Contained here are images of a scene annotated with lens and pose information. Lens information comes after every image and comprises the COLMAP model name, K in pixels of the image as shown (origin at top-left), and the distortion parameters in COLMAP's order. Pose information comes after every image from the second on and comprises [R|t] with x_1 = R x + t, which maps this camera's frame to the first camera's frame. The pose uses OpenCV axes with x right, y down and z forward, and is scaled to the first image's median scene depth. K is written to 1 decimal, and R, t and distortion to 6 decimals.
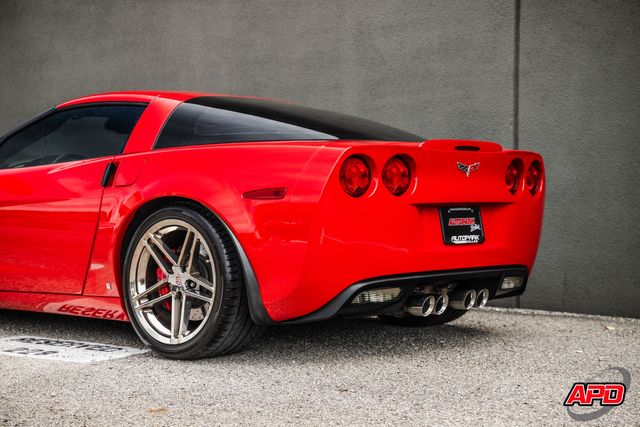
lens RADIAL K [[1225.7, 0, 320.9], [0, 1225.7, 215.1], [0, 0, 1]] dist [0.482102, 0.000000]
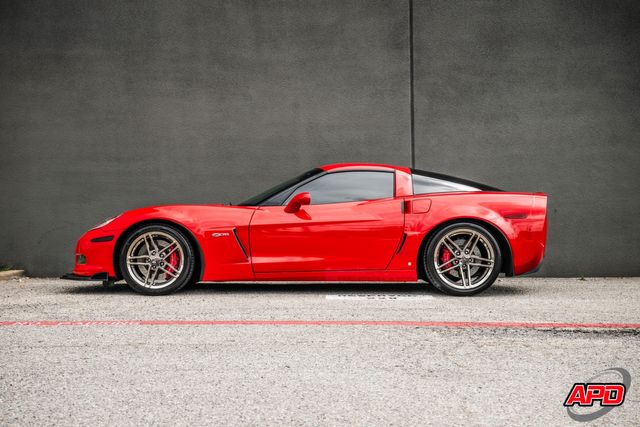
lens RADIAL K [[939.7, 0, 321.5], [0, 939.7, 223.7], [0, 0, 1]] dist [0.181307, 0.000000]
pose [[0.758188, -0.005248, 0.652015, -0.916868], [0.018862, 0.999726, -0.013888, 0.008784], [-0.651764, 0.022828, 0.758079, -0.024531]]
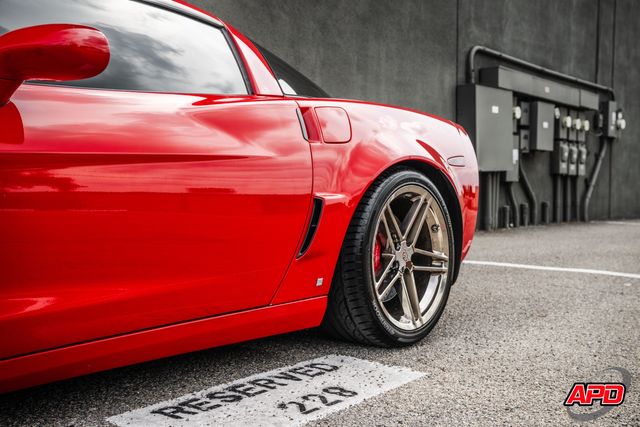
lens RADIAL K [[721.9, 0, 324.5], [0, 721.9, 211.6], [0, 0, 1]] dist [0.083994, 0.000000]
pose [[-0.041437, -0.029320, 0.998711, -0.430750], [0.017250, 0.999399, 0.030056, 0.003927], [-0.998992, 0.018473, -0.040907, 0.746794]]
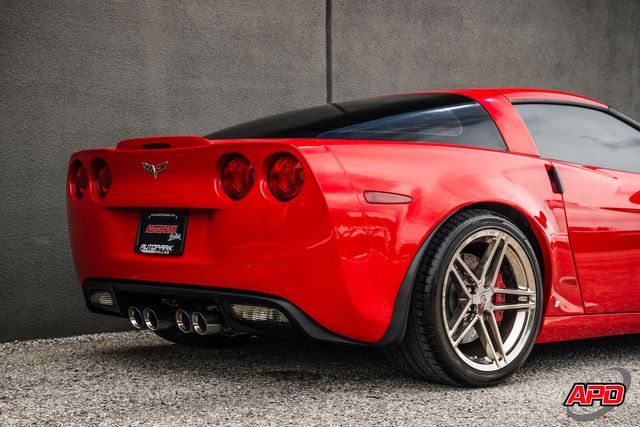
lens RADIAL K [[1225.7, 0, 324.9], [0, 1225.7, 219.5], [0, 0, 1]] dist [0.482102, 0.000000]
pose [[0.084504, -0.029788, 0.995978, -0.830484], [0.010613, 0.999523, 0.028994, -0.026983], [-0.996367, 0.008120, 0.084780, 0.921023]]
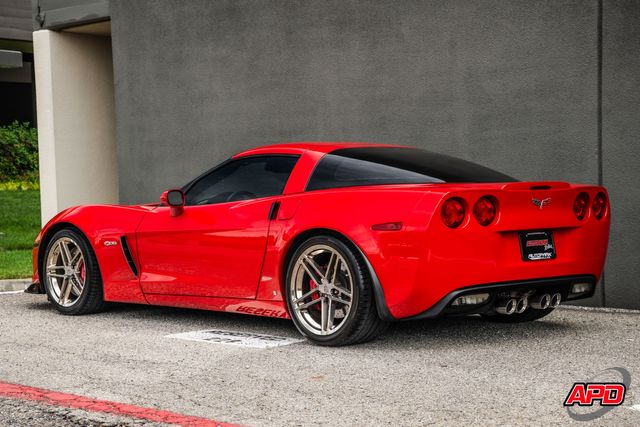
lens RADIAL K [[1330.0, 0, 325.1], [0, 1330.0, 226.5], [0, 0, 1]] dist [0.480193, 0.000000]
pose [[0.994839, -0.015193, -0.100322, 0.023363], [0.016773, 0.999748, 0.014925, -0.026915], [0.100070, -0.016531, 0.994843, -0.329360]]
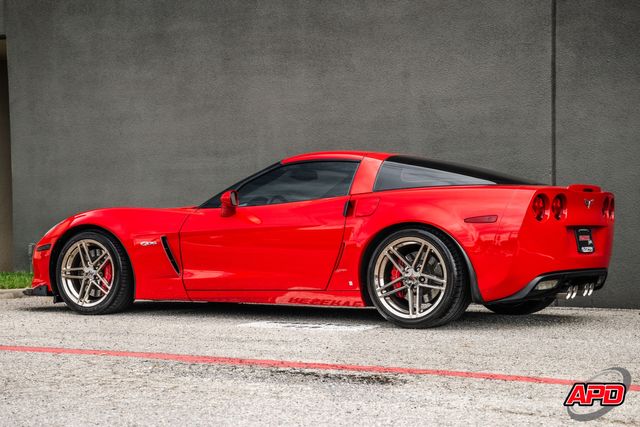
lens RADIAL K [[1330.0, 0, 332.2], [0, 1330.0, 231.6], [0, 0, 1]] dist [0.480193, 0.000000]
pose [[0.984377, -0.006964, 0.175937, -0.350466], [0.010566, 0.999753, -0.019546, 0.018772], [-0.175757, 0.021099, 0.984207, -0.431037]]
